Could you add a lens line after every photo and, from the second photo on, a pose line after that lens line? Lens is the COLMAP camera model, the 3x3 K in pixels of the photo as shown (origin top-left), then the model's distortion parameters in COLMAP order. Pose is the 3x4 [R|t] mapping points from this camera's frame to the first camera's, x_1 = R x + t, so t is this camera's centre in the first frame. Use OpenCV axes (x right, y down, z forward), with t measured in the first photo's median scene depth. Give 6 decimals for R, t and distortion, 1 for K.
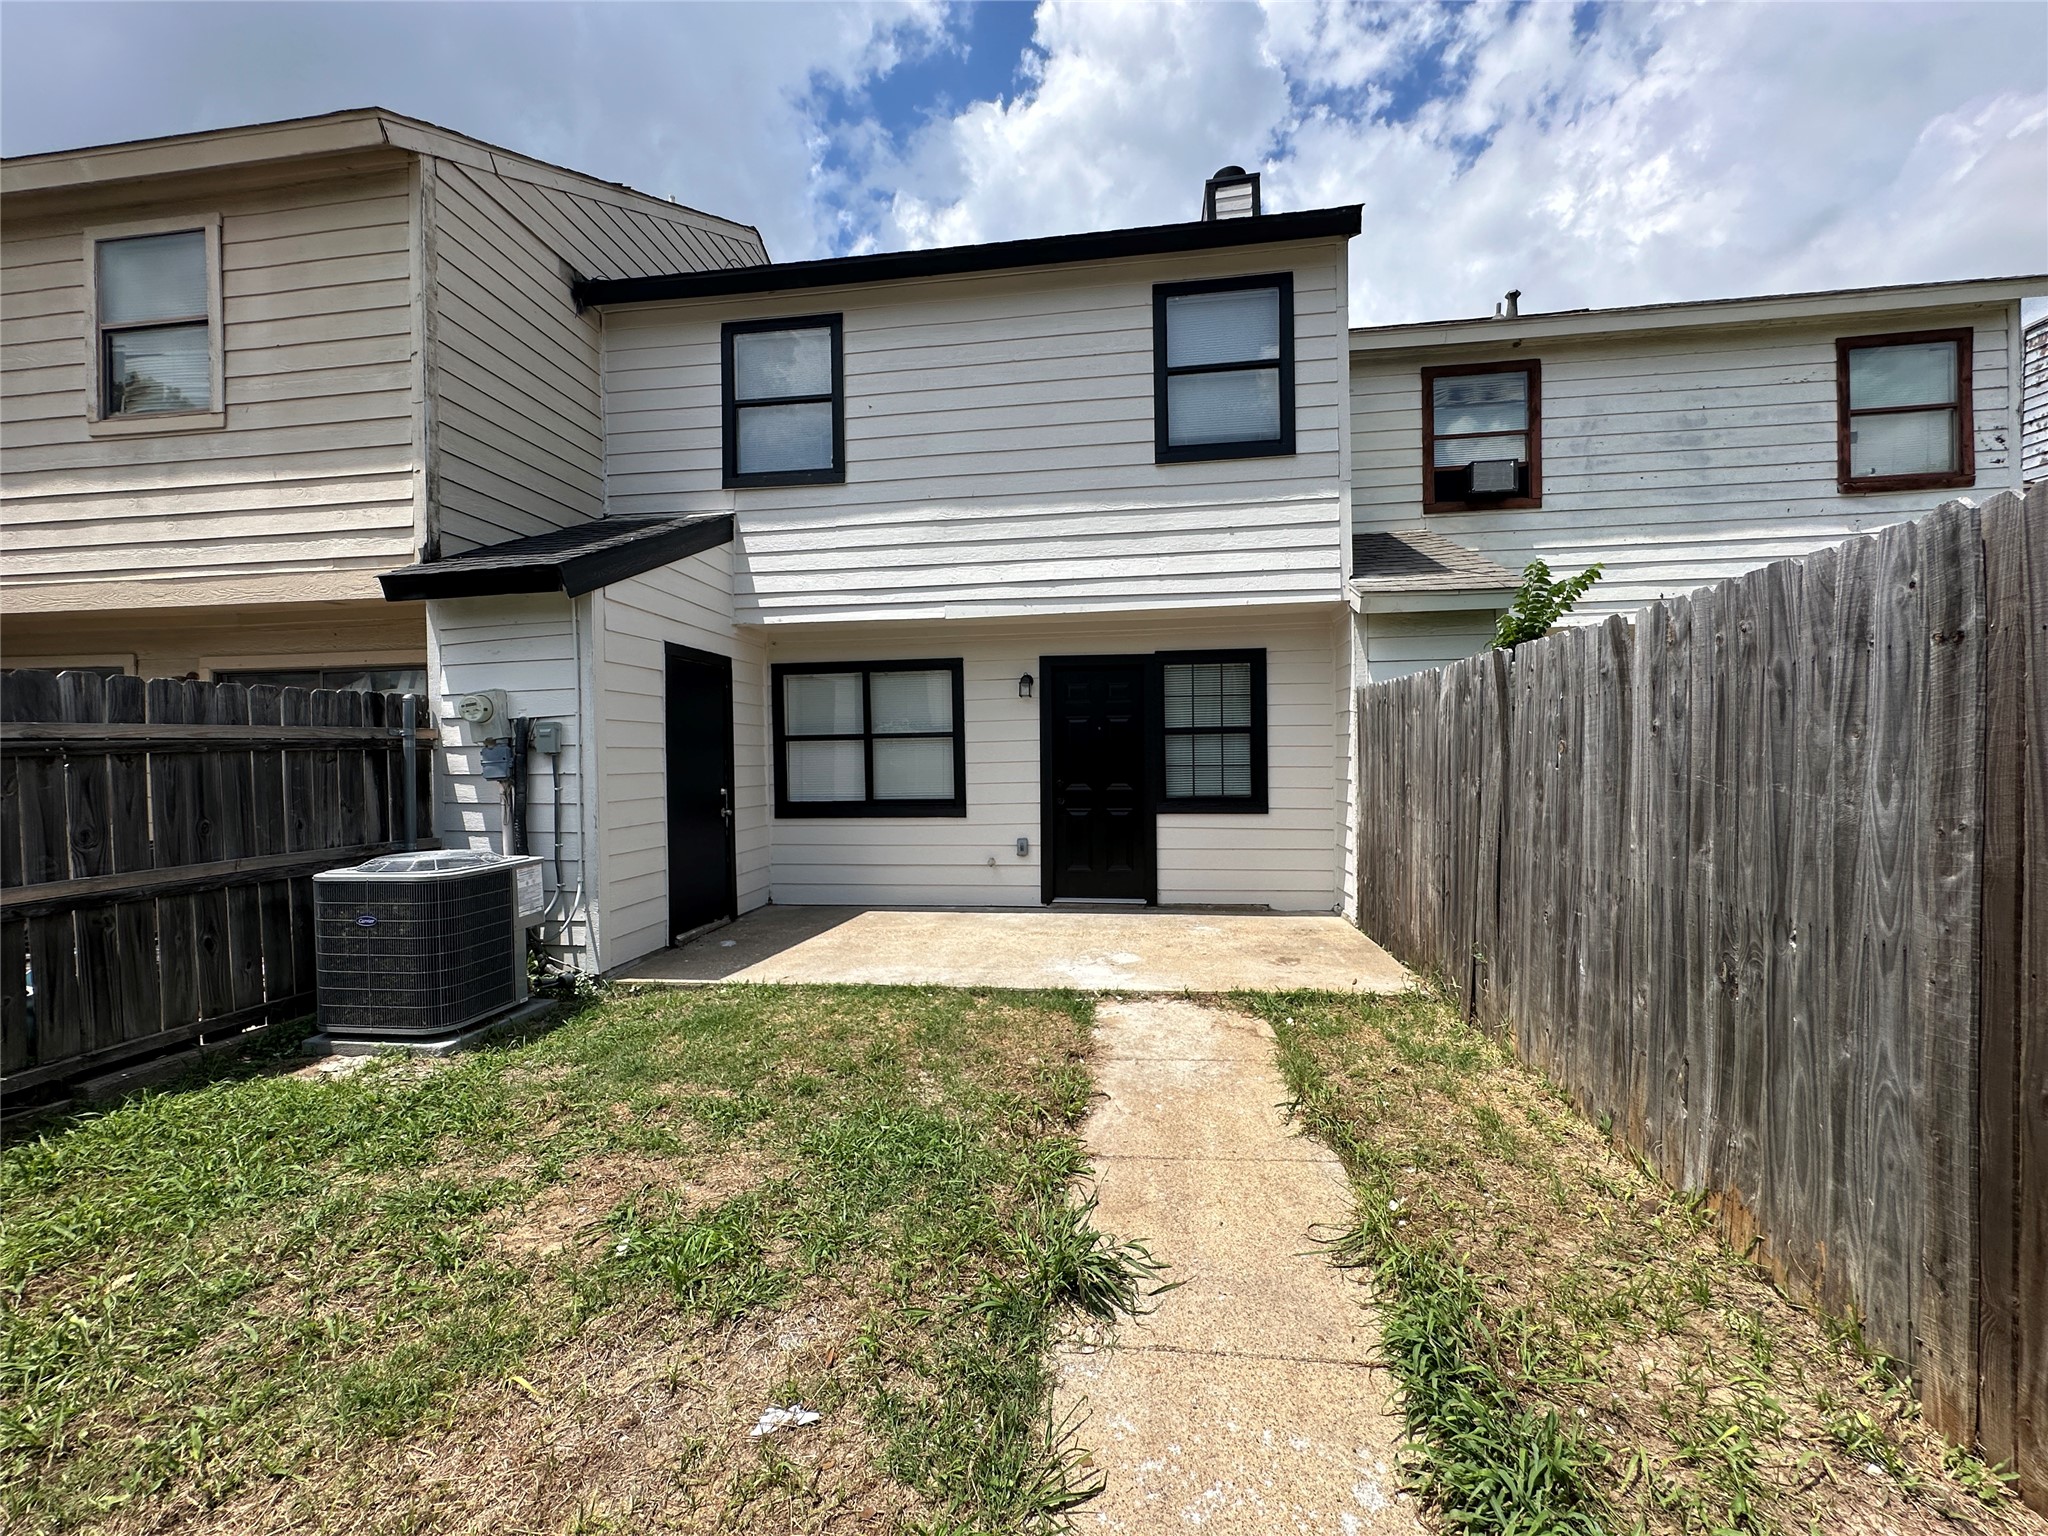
lens RADIAL K [[819.6, 0, 1022.3], [0, 819.6, 761.8], [0, 0, 1]] dist [0.000312, -0.000023]
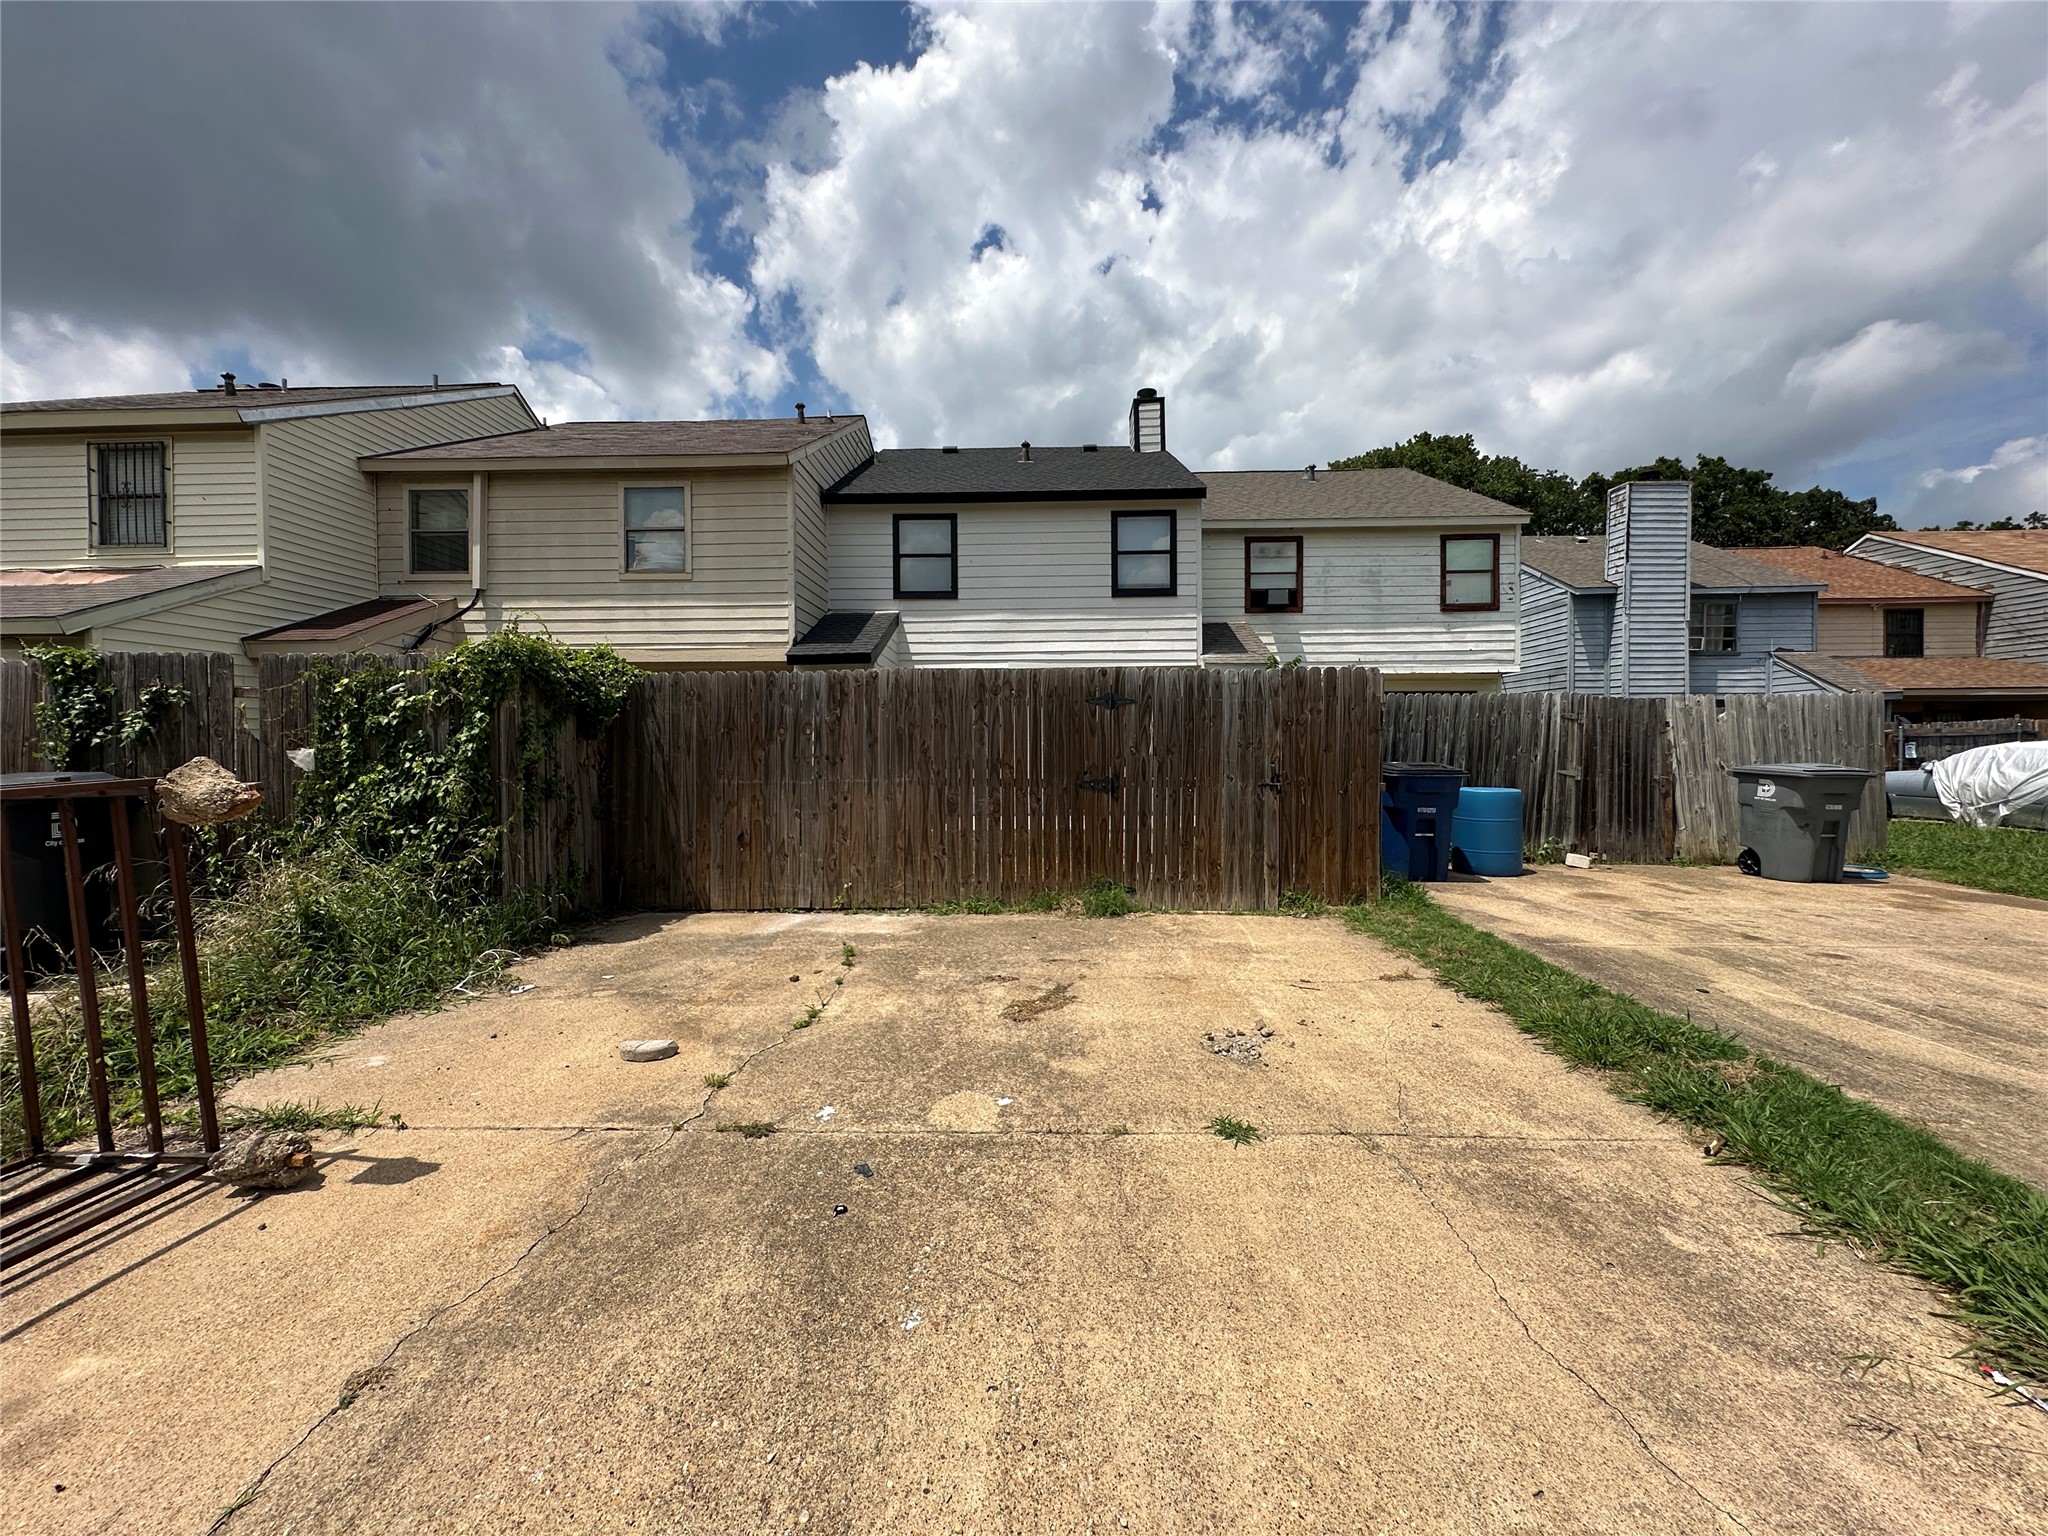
lens RADIAL K [[819.6, 0, 1022.4], [0, 819.6, 777.1], [0, 0, 1]] dist [0.000312, -0.000023]
pose [[0.994121, 0.004308, 0.108194, -0.271100], [-0.007132, 0.999644, 0.025729, 0.040278], [-0.108044, -0.026350, 0.993797, -1.001036]]
